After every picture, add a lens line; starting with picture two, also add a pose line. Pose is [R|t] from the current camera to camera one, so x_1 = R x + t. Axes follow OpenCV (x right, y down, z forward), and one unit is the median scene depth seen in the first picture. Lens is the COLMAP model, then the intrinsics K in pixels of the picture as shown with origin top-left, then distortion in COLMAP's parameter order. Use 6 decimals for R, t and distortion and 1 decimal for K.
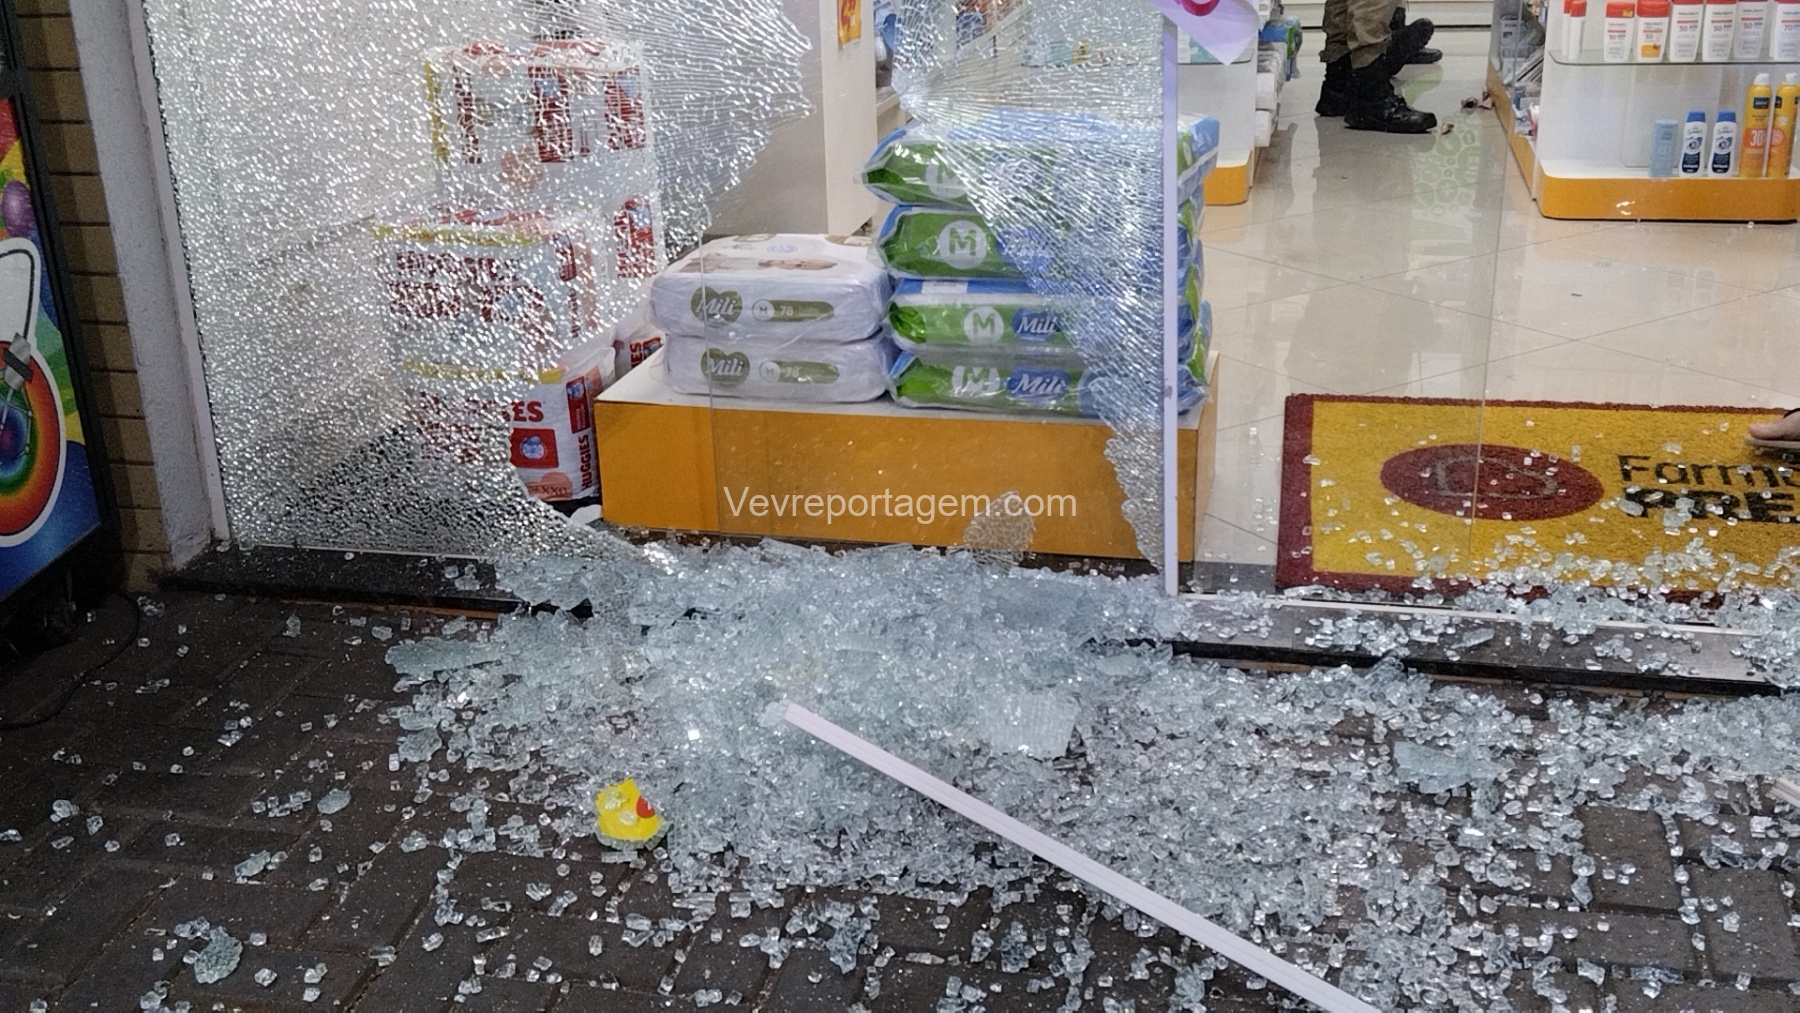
lens RADIAL K [[1864.6, 0, 909.6], [0, 1864.6, 517.6], [0, 0, 1]] dist [0.090629, -0.163003]
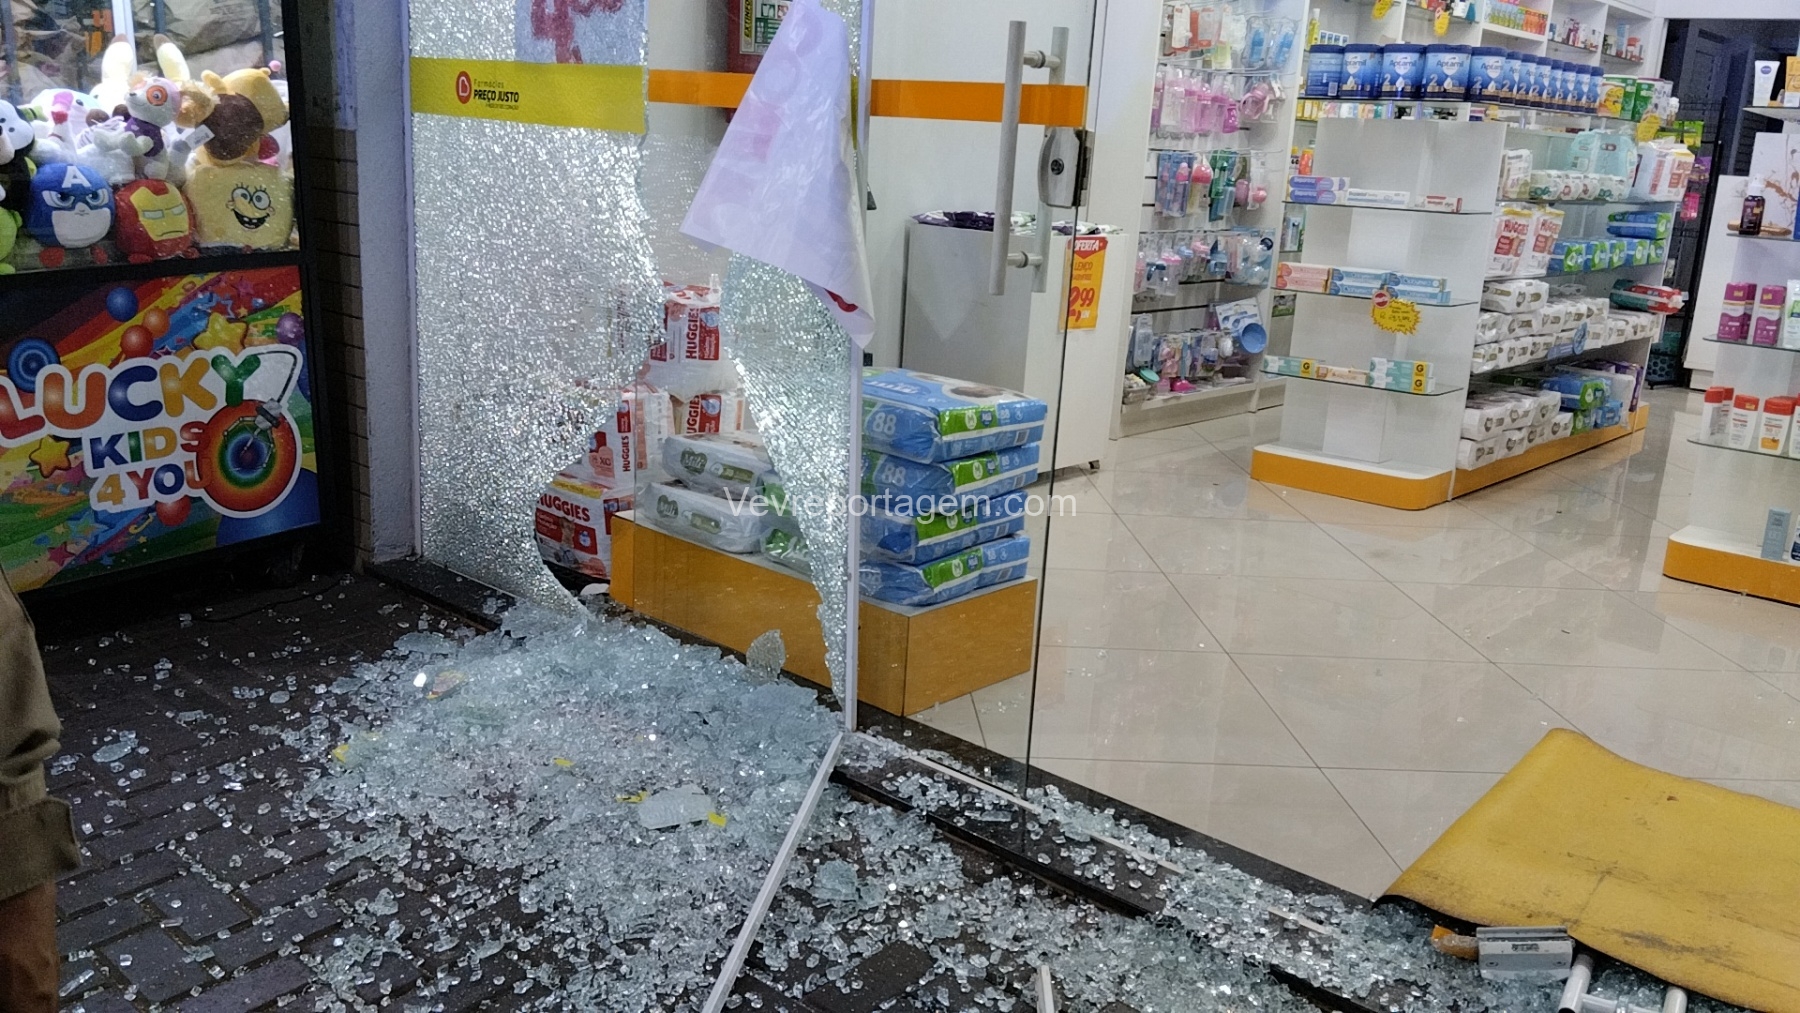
lens RADIAL K [[1487.0, 0, 900.0], [0, 1487.0, 506.5], [0, 0, 1]] dist [0.091960, -0.187134]
pose [[0.870849, 0.195228, -0.451118, 0.611227], [-0.249999, 0.966095, -0.064513, -0.052800], [0.423228, 0.168960, 0.890129, 0.038530]]
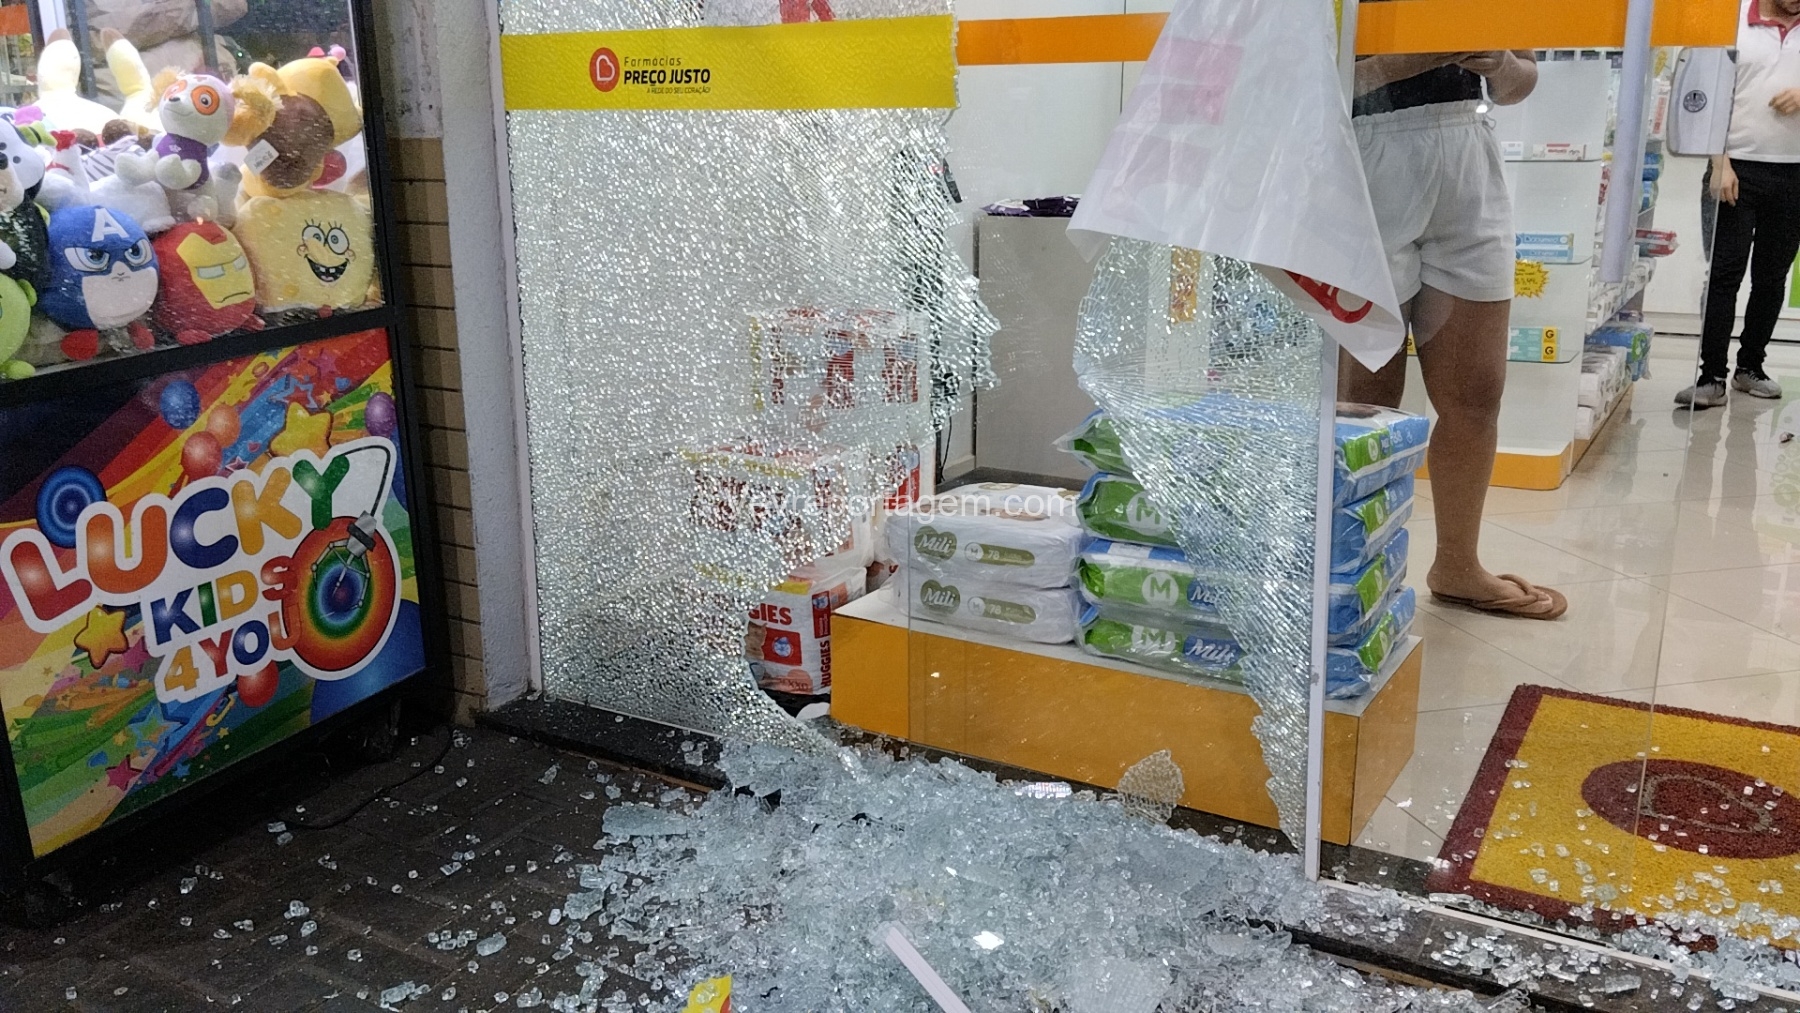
lens RADIAL K [[1487.0, 0, 900.0], [0, 1487.0, 506.5], [0, 0, 1]] dist [0.091960, -0.187134]
pose [[0.950167, 0.099524, -0.295429, 0.146783], [-0.132984, 0.986519, -0.095370, -0.048997], [0.281955, 0.129905, 0.950593, 0.141387]]
